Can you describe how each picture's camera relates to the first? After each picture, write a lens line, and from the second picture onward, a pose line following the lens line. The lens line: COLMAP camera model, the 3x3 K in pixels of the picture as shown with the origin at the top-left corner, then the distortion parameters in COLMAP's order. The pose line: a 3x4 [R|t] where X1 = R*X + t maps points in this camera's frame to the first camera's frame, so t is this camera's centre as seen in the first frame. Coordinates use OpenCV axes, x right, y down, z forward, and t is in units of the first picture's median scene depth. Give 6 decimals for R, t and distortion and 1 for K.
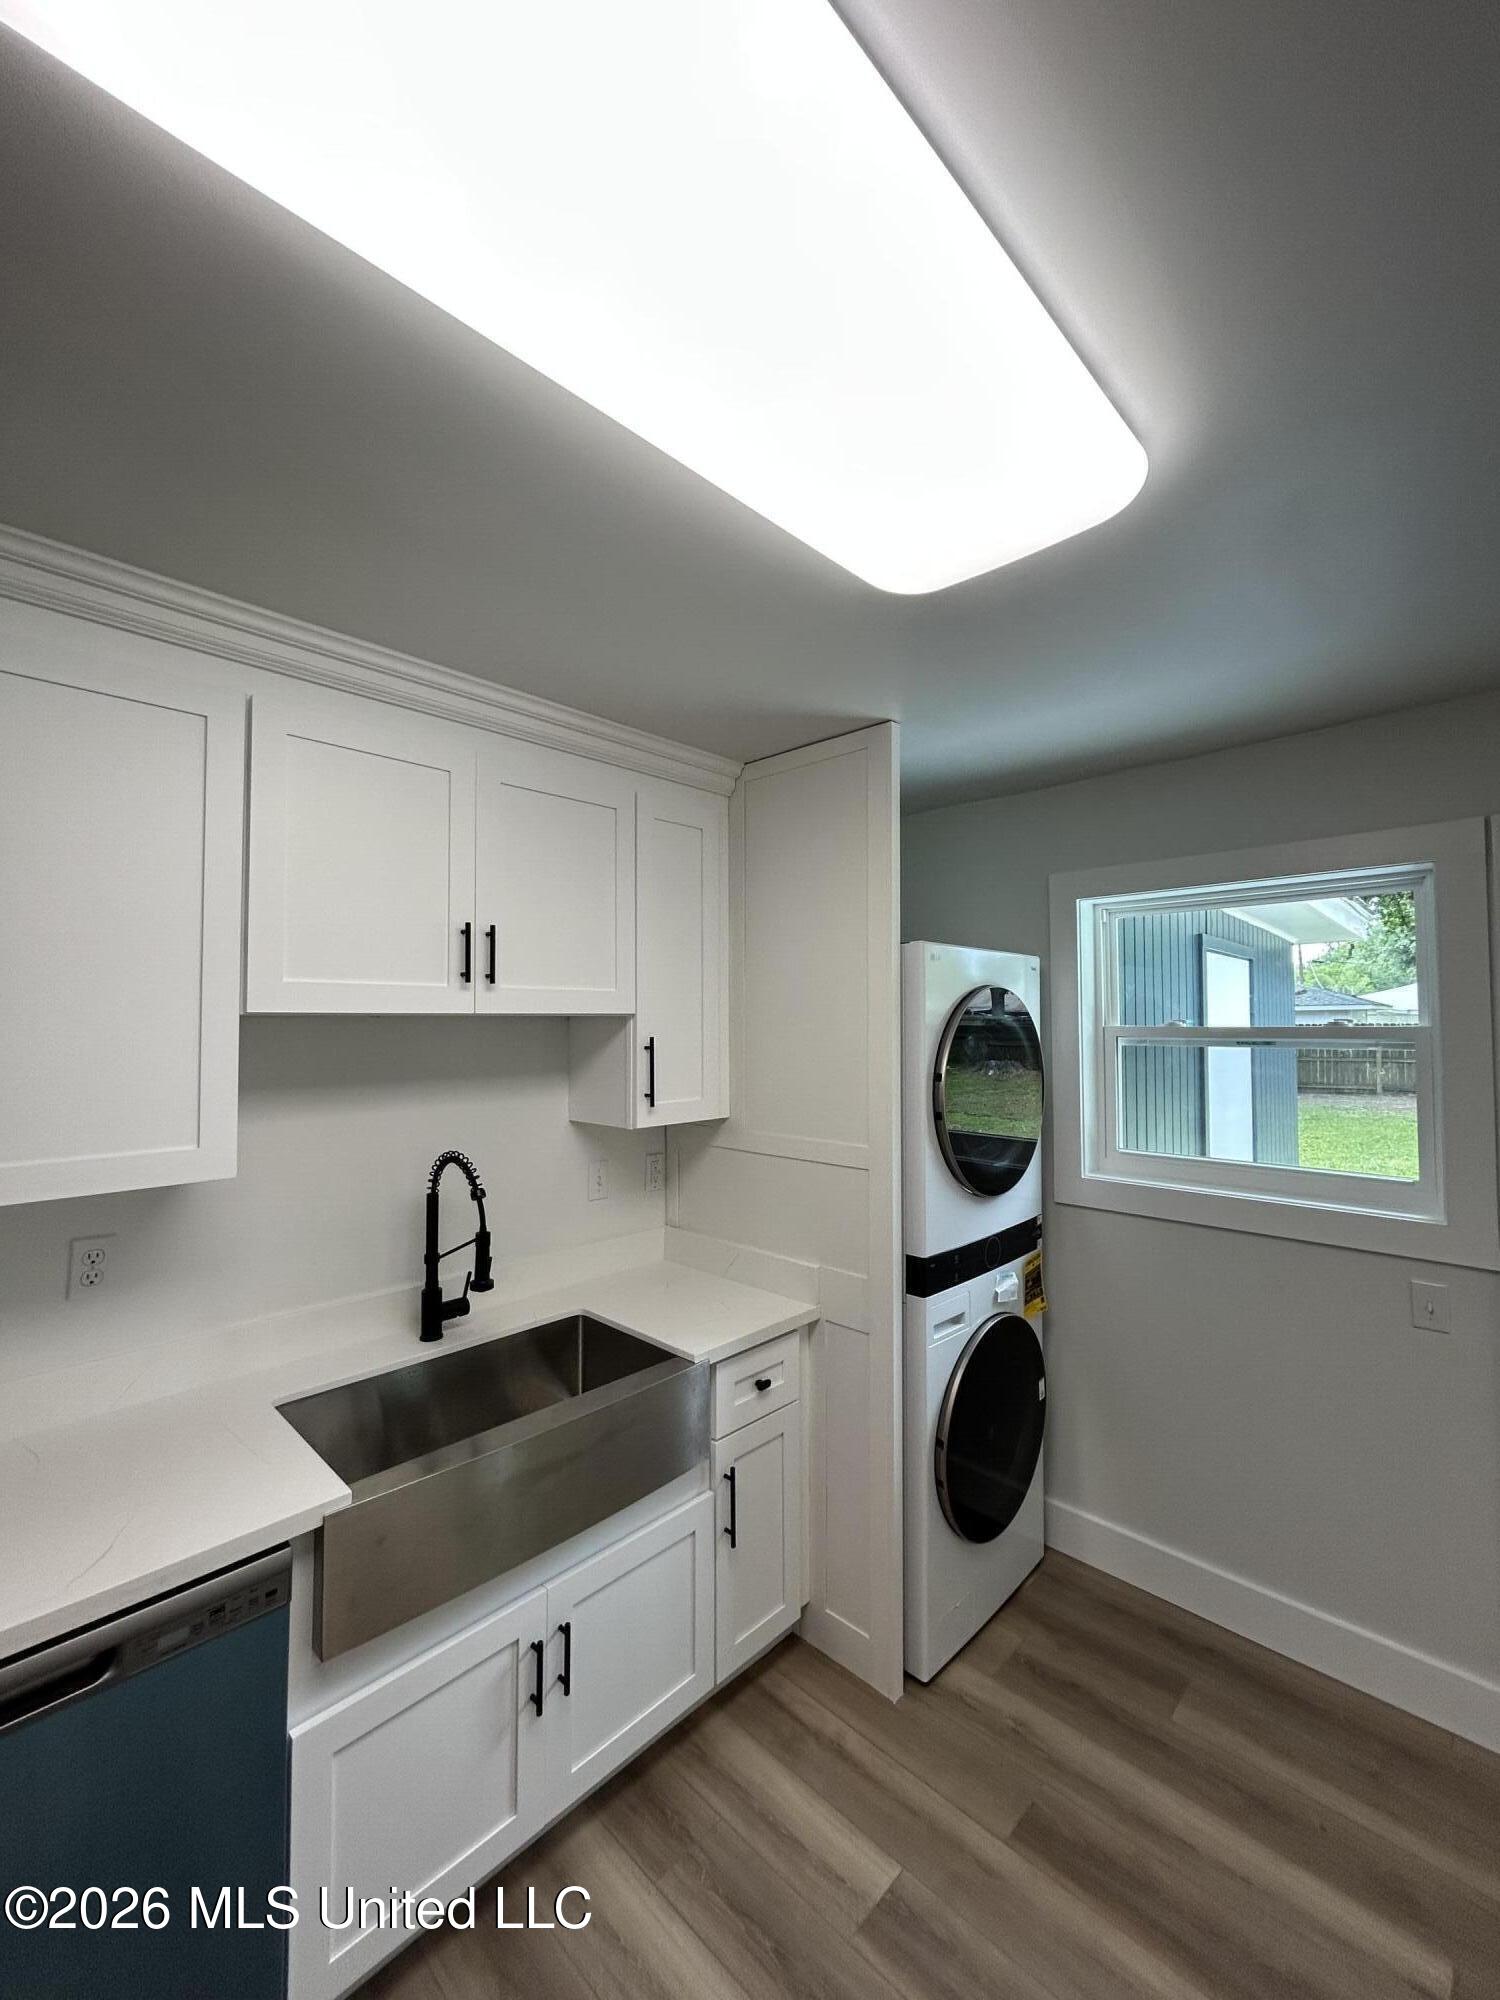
lens RADIAL K [[816.0, 0, 746.4], [0, 816.0, 992.7], [0, 0, 1]] dist [-0.001522, -0.000180]
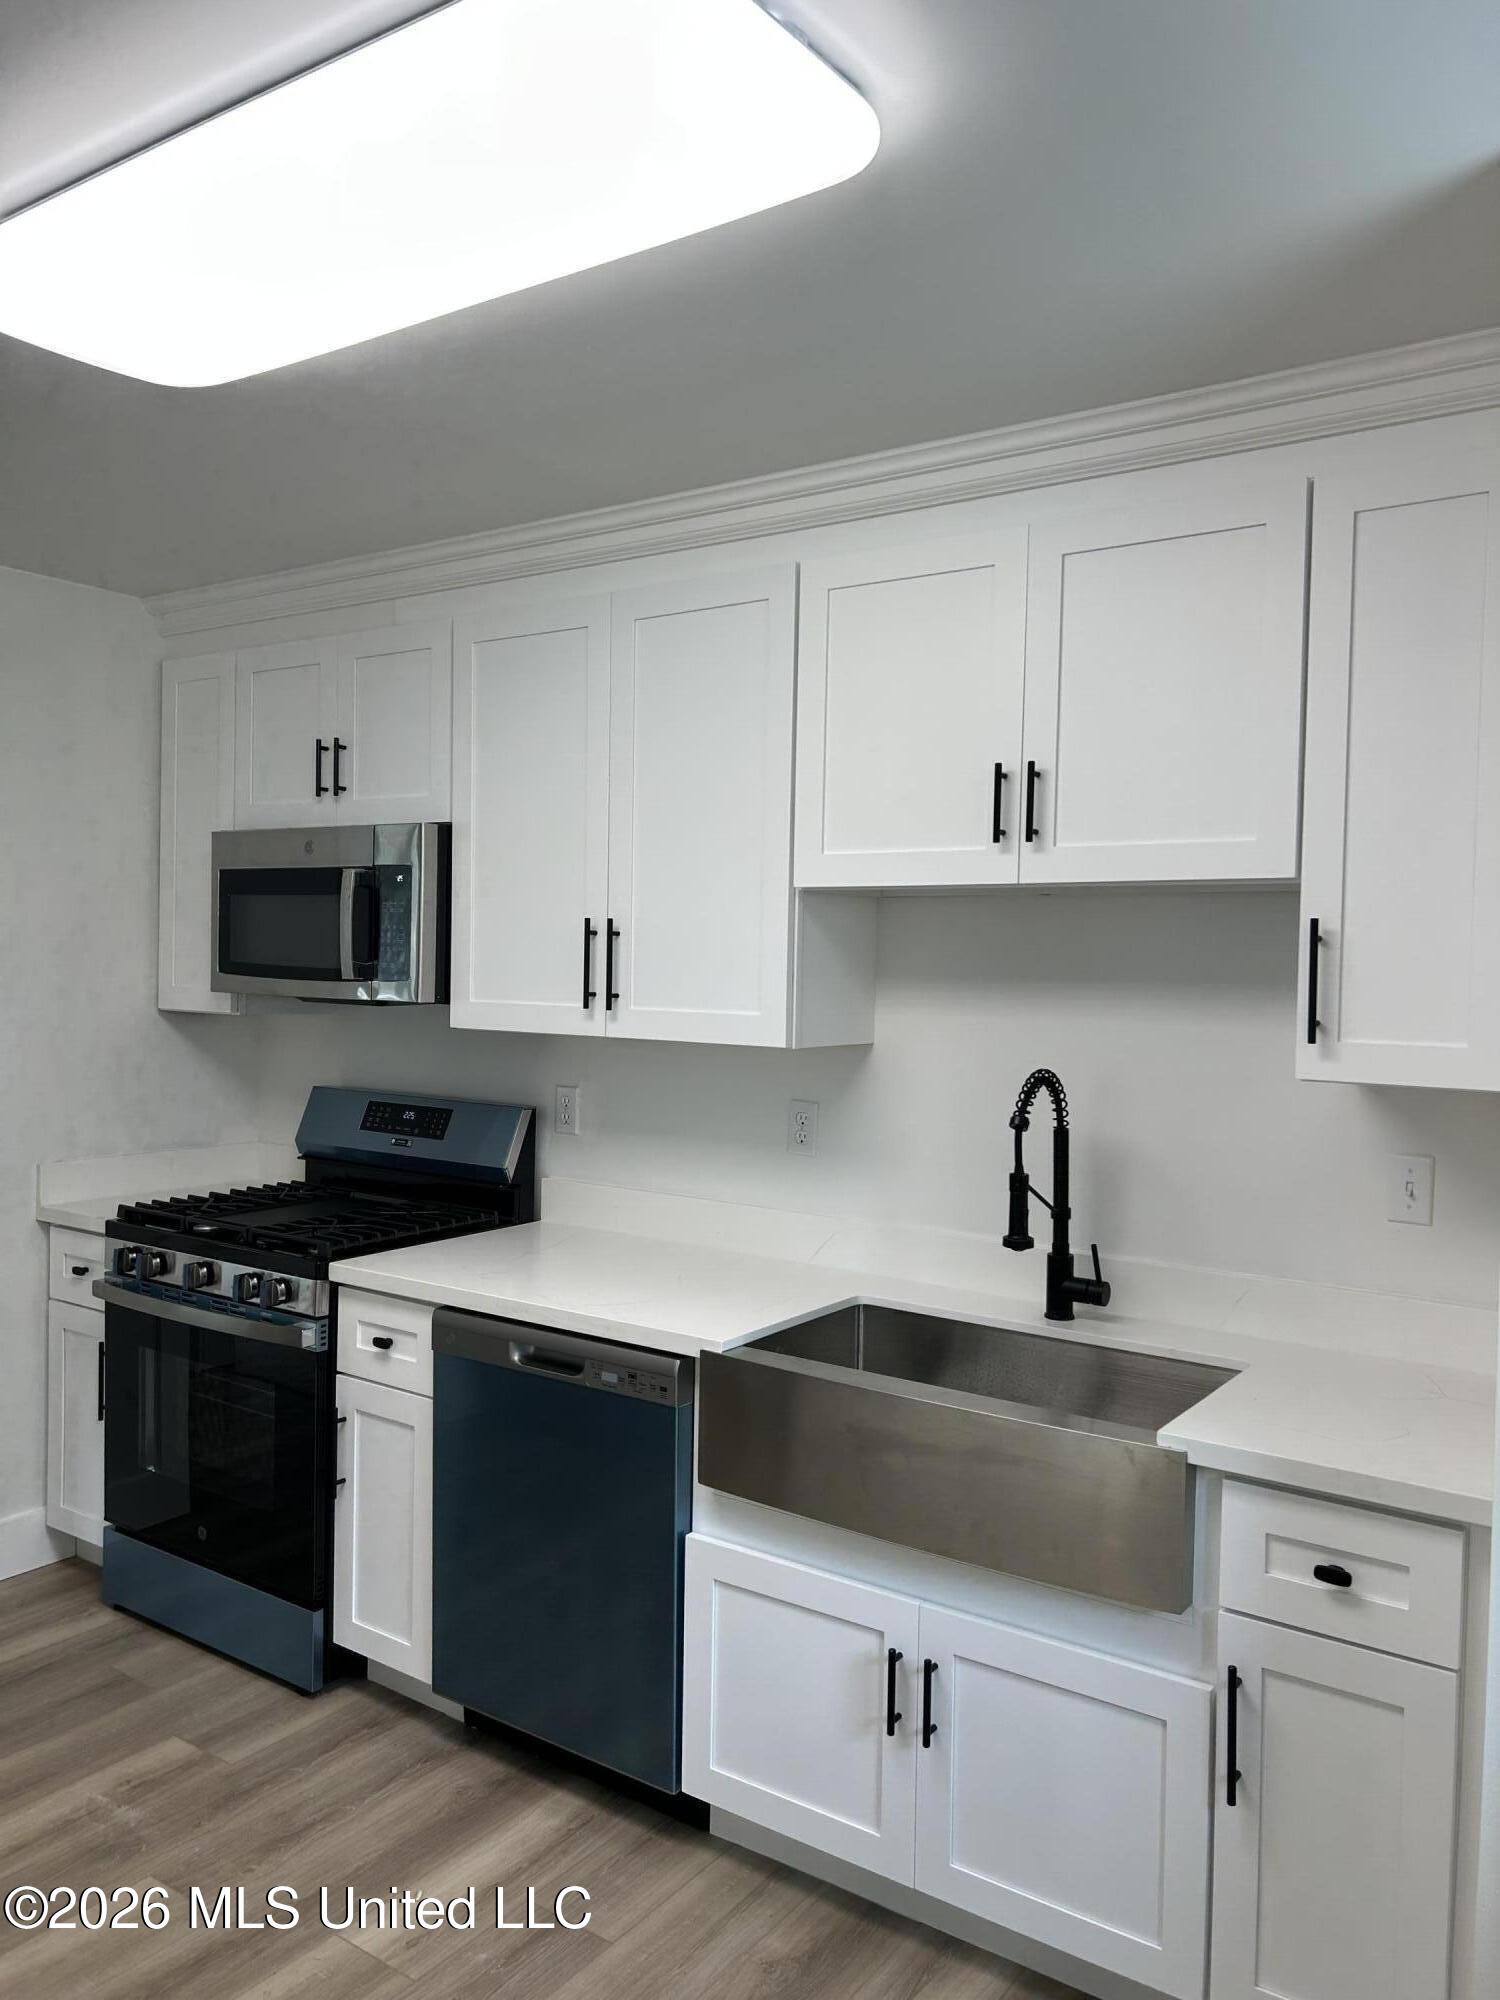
lens RADIAL K [[1504.6, 0, 744.8], [0, 1504.6, 1007.7], [0, 0, 1]] dist [0.049386, -0.049406]
pose [[0.159323, 0.043561, -0.986265, 0.991133], [0.019646, 0.998688, 0.047283, 0.068227], [0.987031, -0.026909, 0.158258, 0.526198]]
